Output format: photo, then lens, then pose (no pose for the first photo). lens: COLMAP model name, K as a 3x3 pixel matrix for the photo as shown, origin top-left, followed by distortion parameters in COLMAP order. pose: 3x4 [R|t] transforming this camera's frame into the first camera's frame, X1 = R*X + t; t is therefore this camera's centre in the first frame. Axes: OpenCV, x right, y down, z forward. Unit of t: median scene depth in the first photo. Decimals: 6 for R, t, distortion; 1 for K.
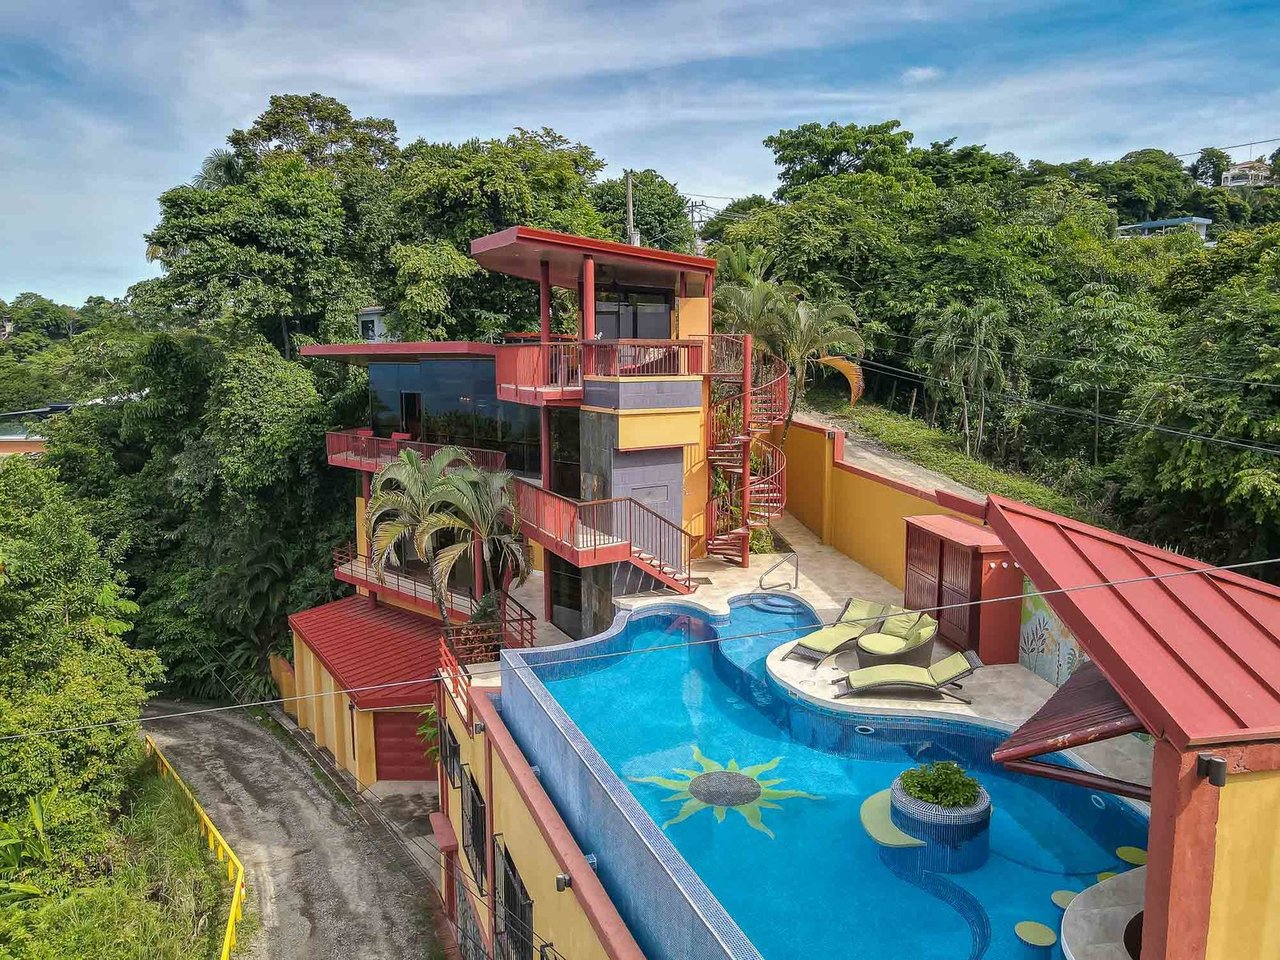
lens RADIAL K [[914.5, 0, 640.8], [0, 914.5, 524.3], [0, 0, 1]] dist [0.003567, 0.010150]
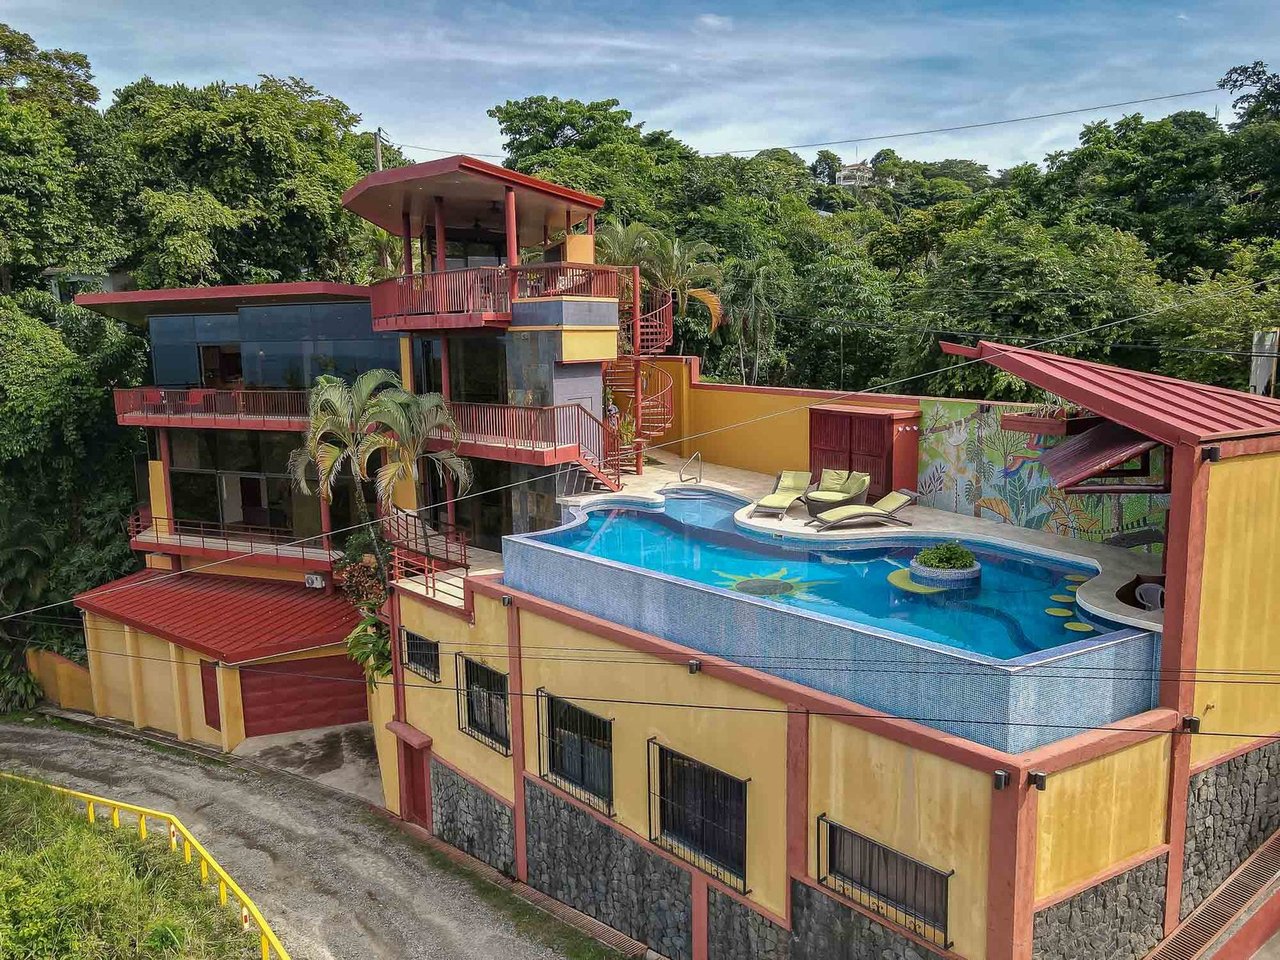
lens RADIAL K [[914.5, 0, 640.8], [0, 914.5, 524.3], [0, 0, 1]] dist [0.003567, 0.010150]
pose [[0.941282, -0.079036, 0.328240, -0.133700], [0.072869, 0.996858, 0.031067, 0.037403], [-0.329664, -0.005324, 0.944083, -0.037478]]
